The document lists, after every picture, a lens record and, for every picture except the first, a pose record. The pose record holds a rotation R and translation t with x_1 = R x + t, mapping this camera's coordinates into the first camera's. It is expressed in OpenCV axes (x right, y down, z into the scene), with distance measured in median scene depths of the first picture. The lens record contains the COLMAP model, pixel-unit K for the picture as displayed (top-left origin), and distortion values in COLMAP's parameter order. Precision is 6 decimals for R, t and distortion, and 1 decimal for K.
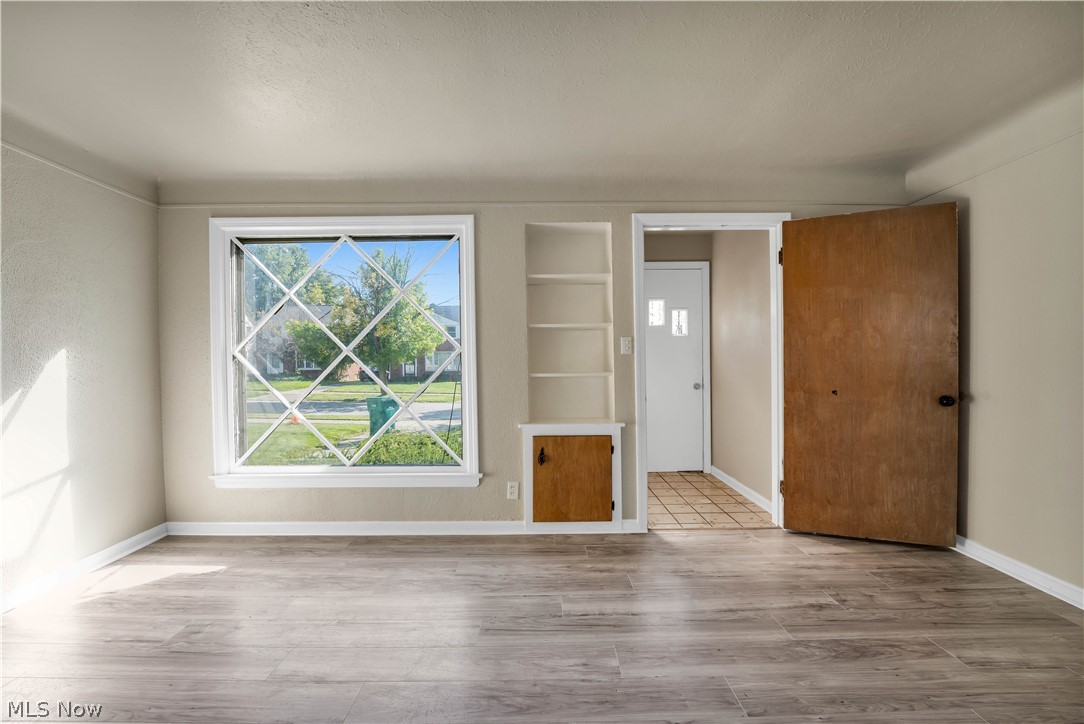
lens RADIAL K [[451.8, 0, 533.7], [0, 451.8, 366.2], [0, 0, 1]] dist [-0.024859, 0.000646]
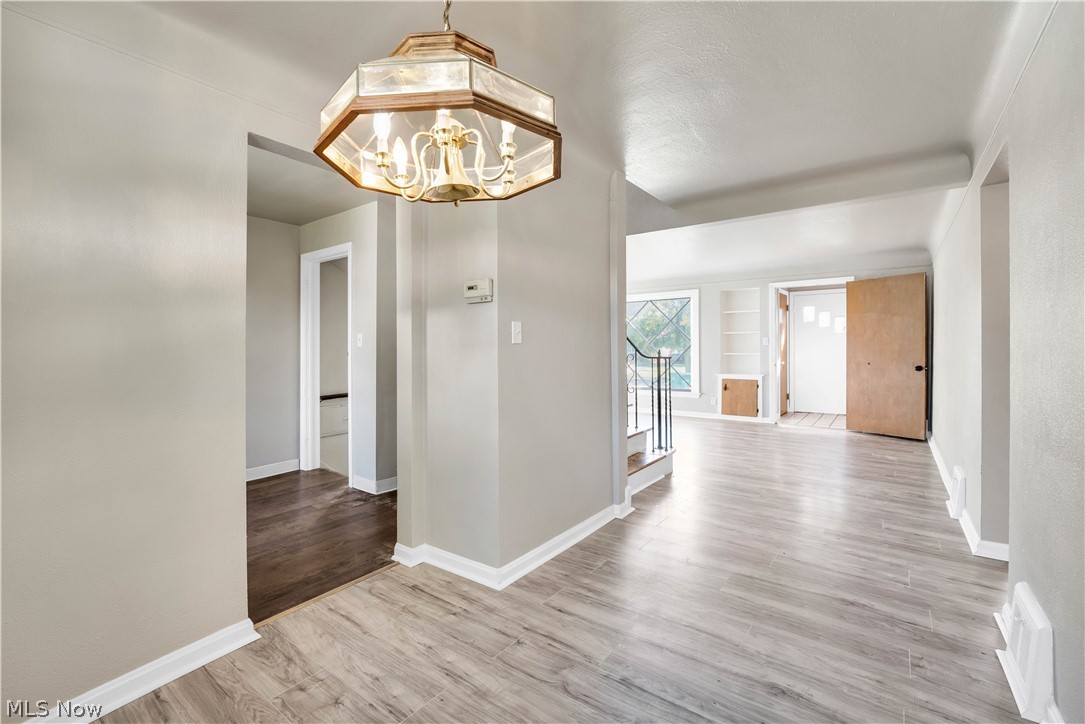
lens RADIAL K [[452.2, 0, 531.5], [0, 452.2, 358.1], [0, 0, 1]] dist [-0.024859, 0.000646]
pose [[0.783533, 0.019052, -0.621059, 0.727021], [-0.009109, 0.999775, 0.019178, 0.007185], [0.621284, -0.009370, 0.783530, -1.596886]]
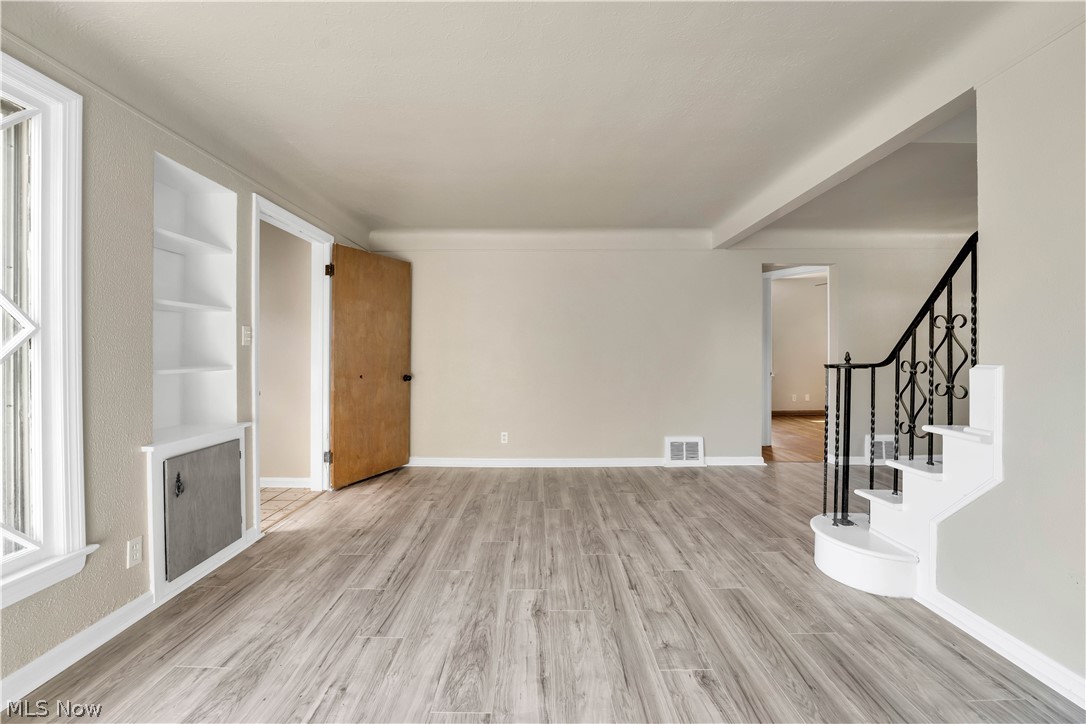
lens RADIAL K [[452.7, 0, 539.1], [0, 452.7, 355.6], [0, 0, 1]] dist [-0.024859, 0.000646]
pose [[-0.001050, 0.002576, 0.999996, -0.724869], [0.013677, 0.999903, -0.002561, 0.003774], [-0.999906, 0.013675, -0.001085, 0.444510]]
